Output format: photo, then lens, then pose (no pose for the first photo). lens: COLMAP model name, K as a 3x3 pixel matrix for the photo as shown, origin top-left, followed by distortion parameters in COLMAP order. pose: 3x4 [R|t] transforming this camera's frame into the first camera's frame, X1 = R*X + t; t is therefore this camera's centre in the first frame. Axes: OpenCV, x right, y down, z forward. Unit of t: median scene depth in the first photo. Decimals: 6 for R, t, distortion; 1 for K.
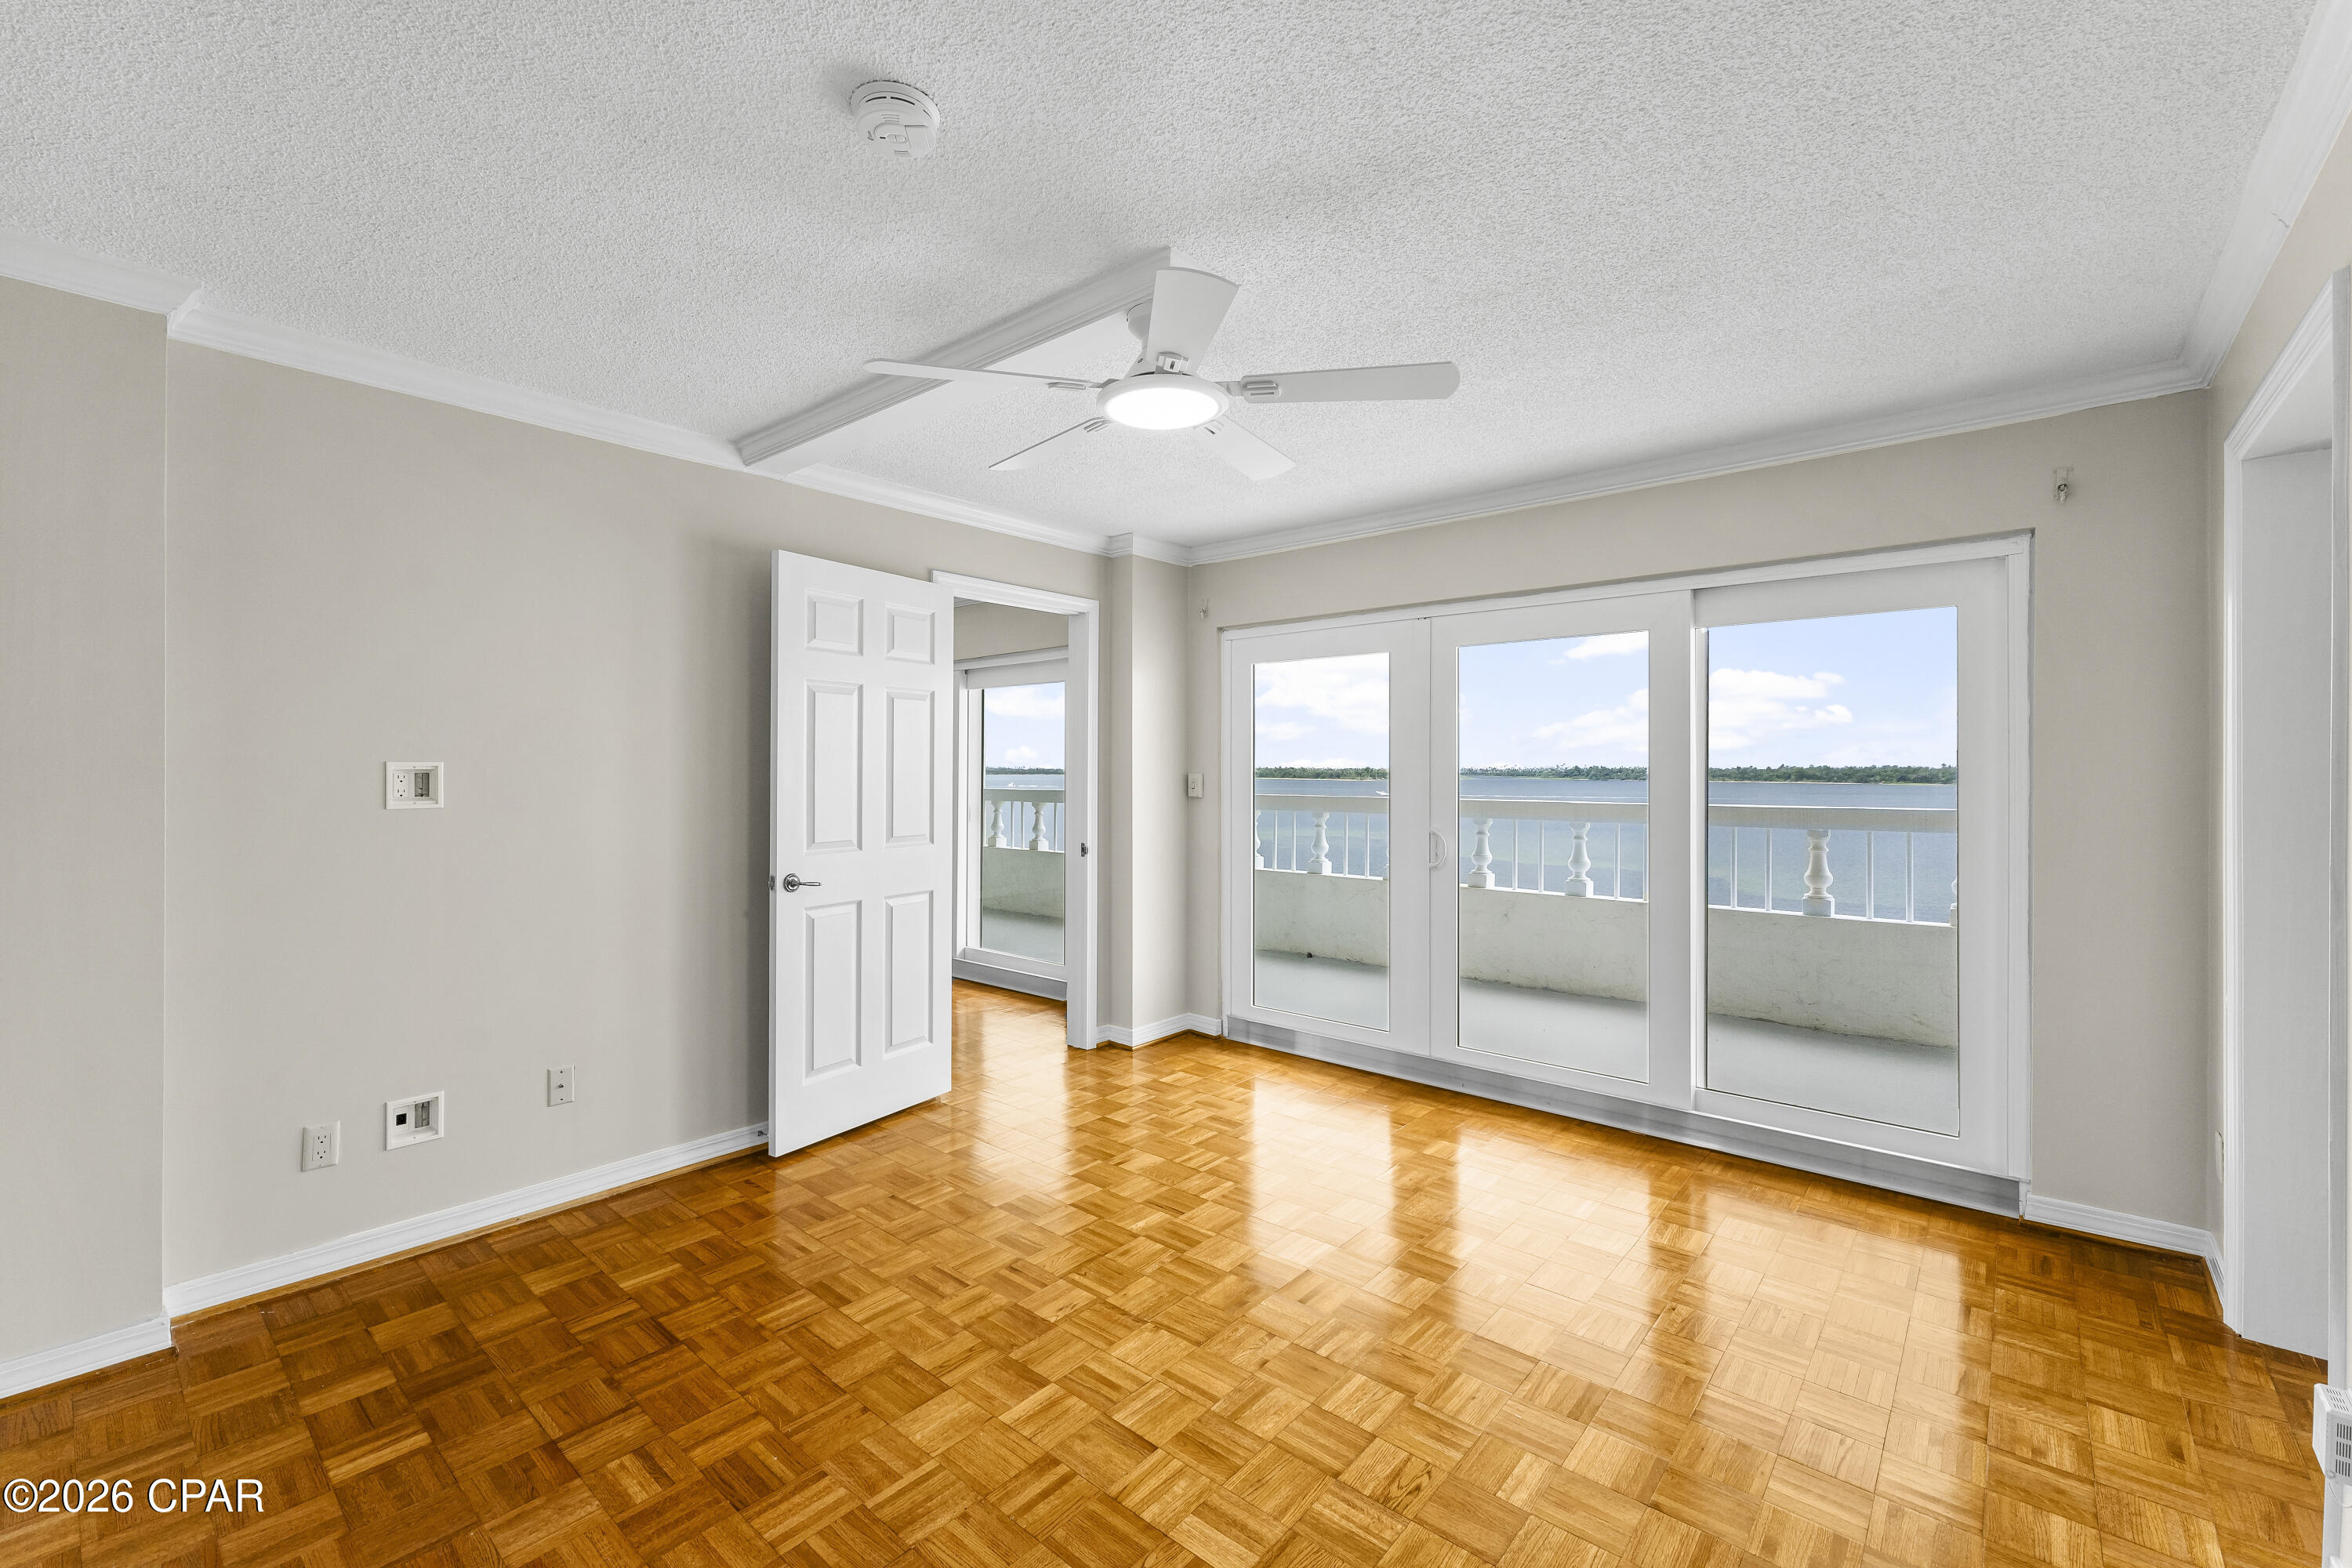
lens RADIAL K [[976.2, 0, 1185.0], [0, 976.2, 775.3], [0, 0, 1]] dist [-0.001775, -0.000282]
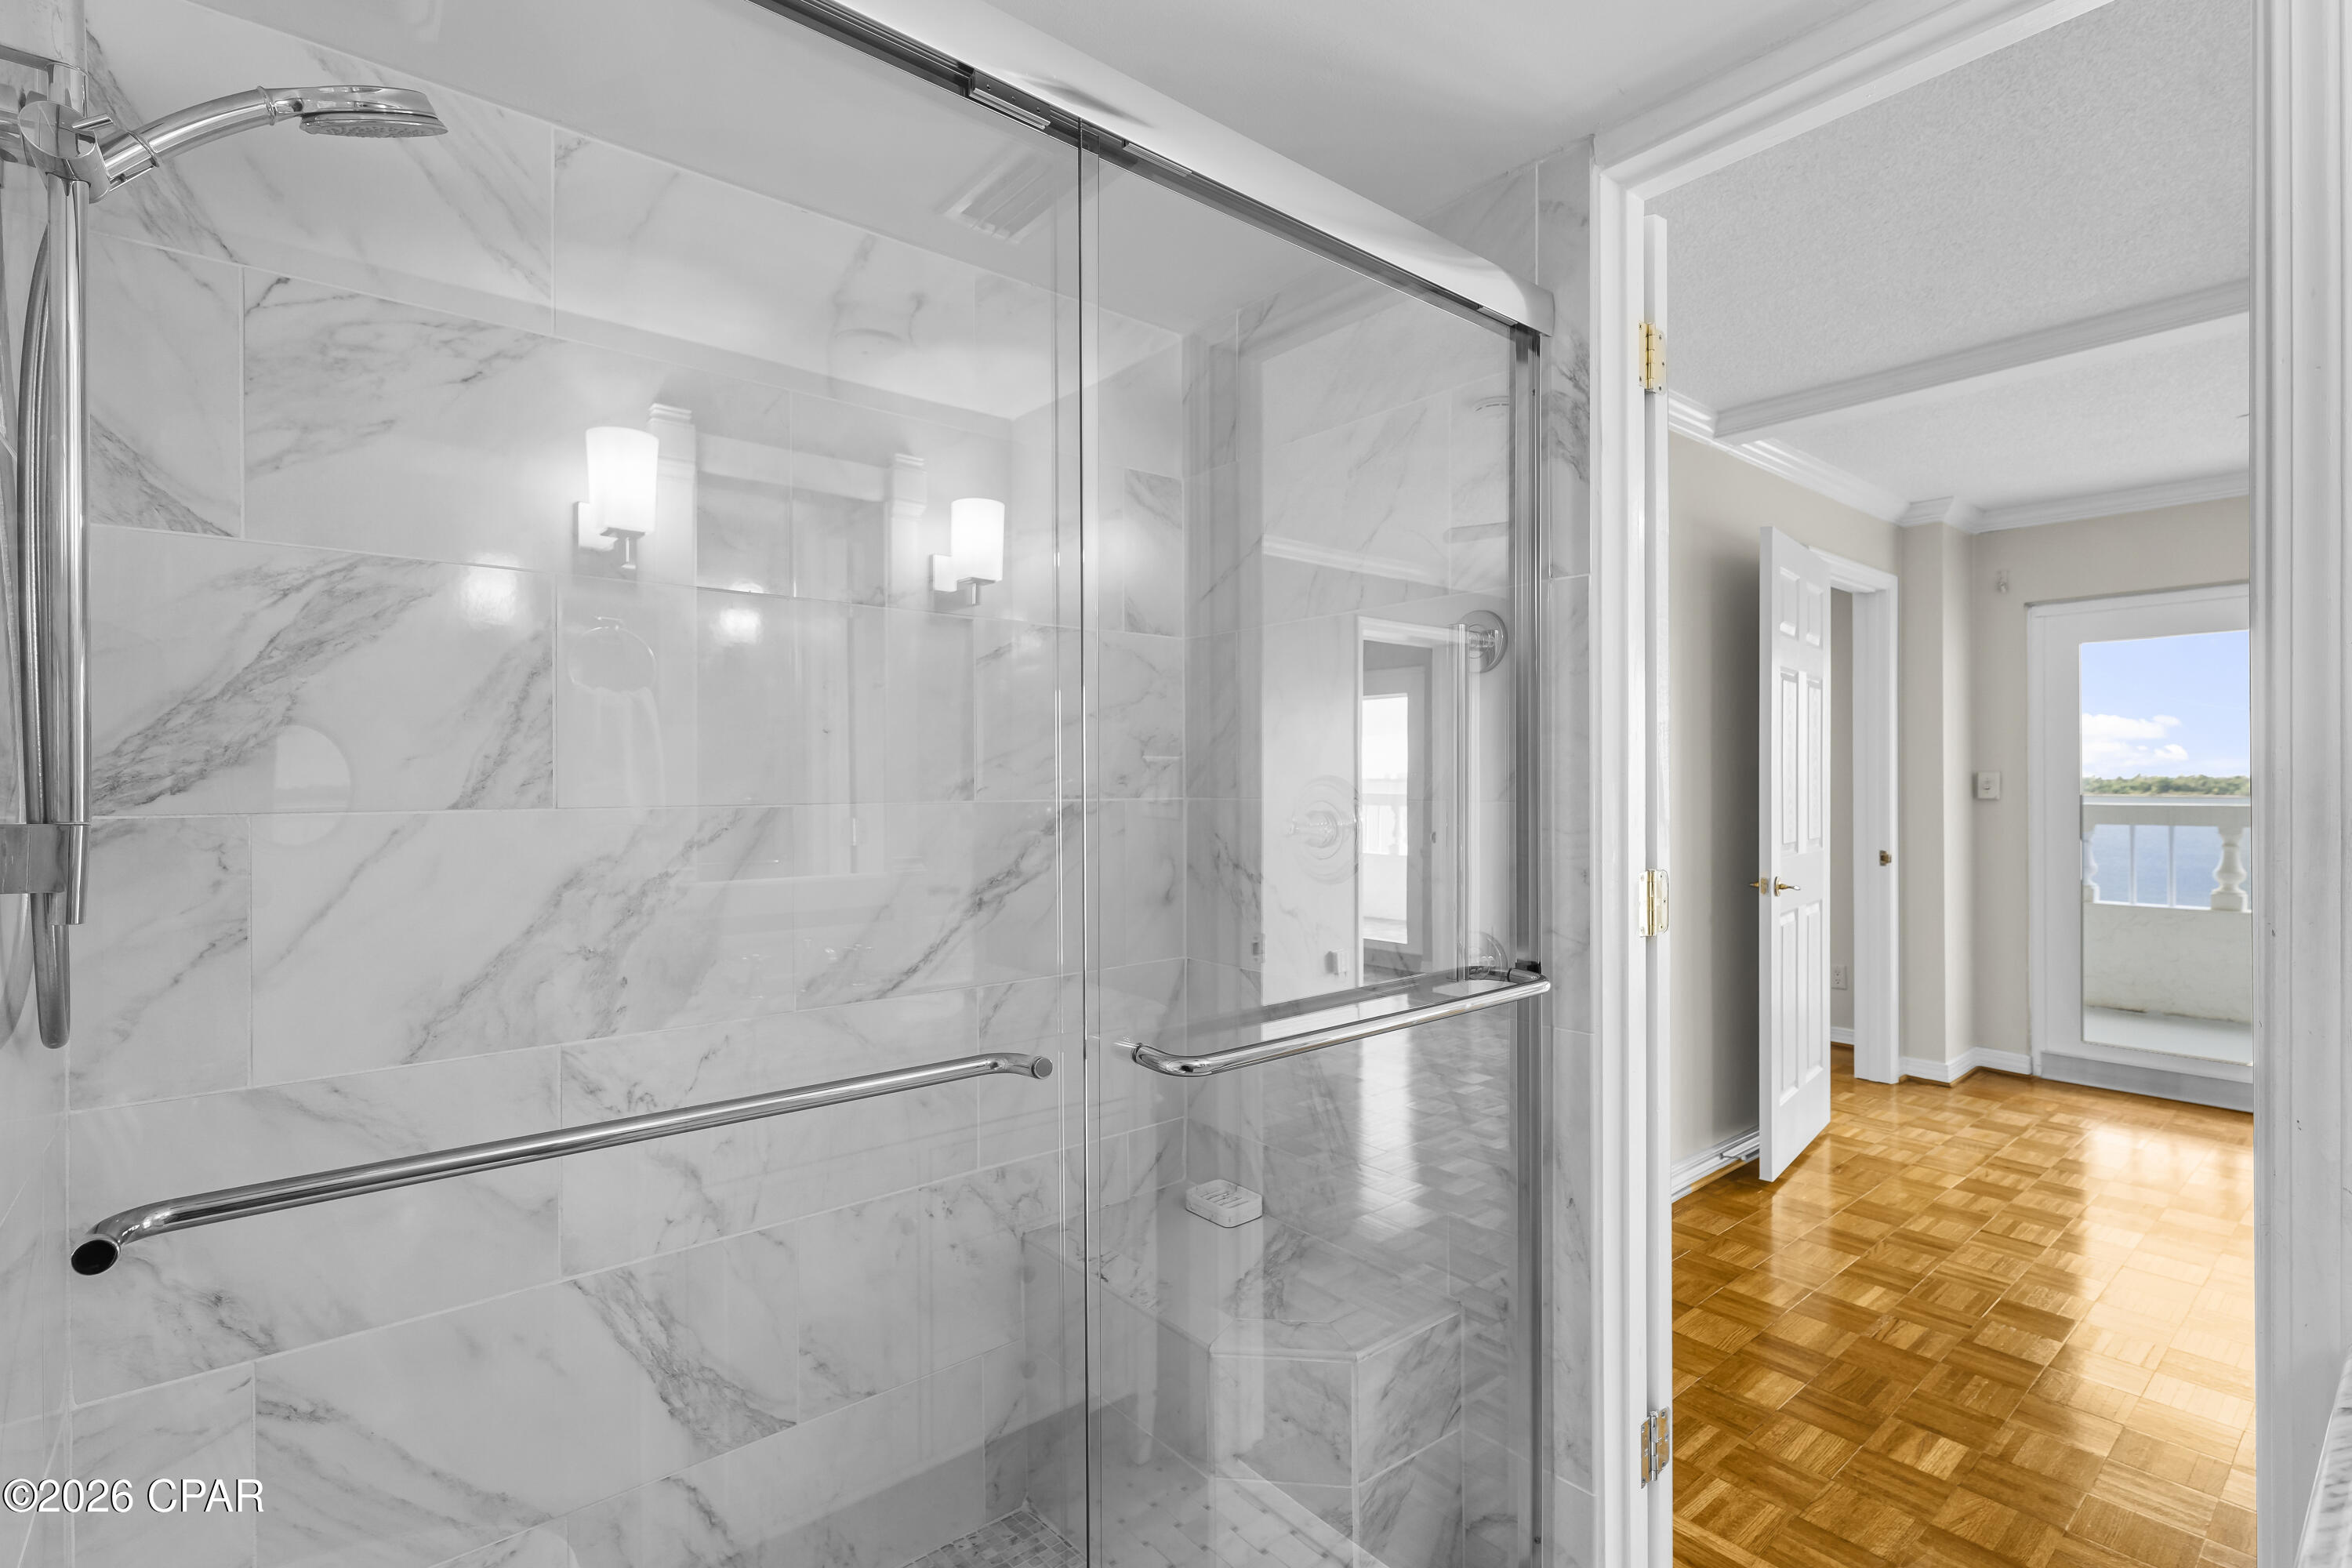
lens RADIAL K [[1092.0, 0, 1180.2], [0, 1092.0, 792.1], [0, 0, 1]] dist [-0.000173, 0.000141]
pose [[0.985117, -0.000273, -0.171885, -0.564175], [0.001606, 0.999970, 0.007616, 0.008135], [0.171878, -0.007779, 0.985088, -0.085672]]
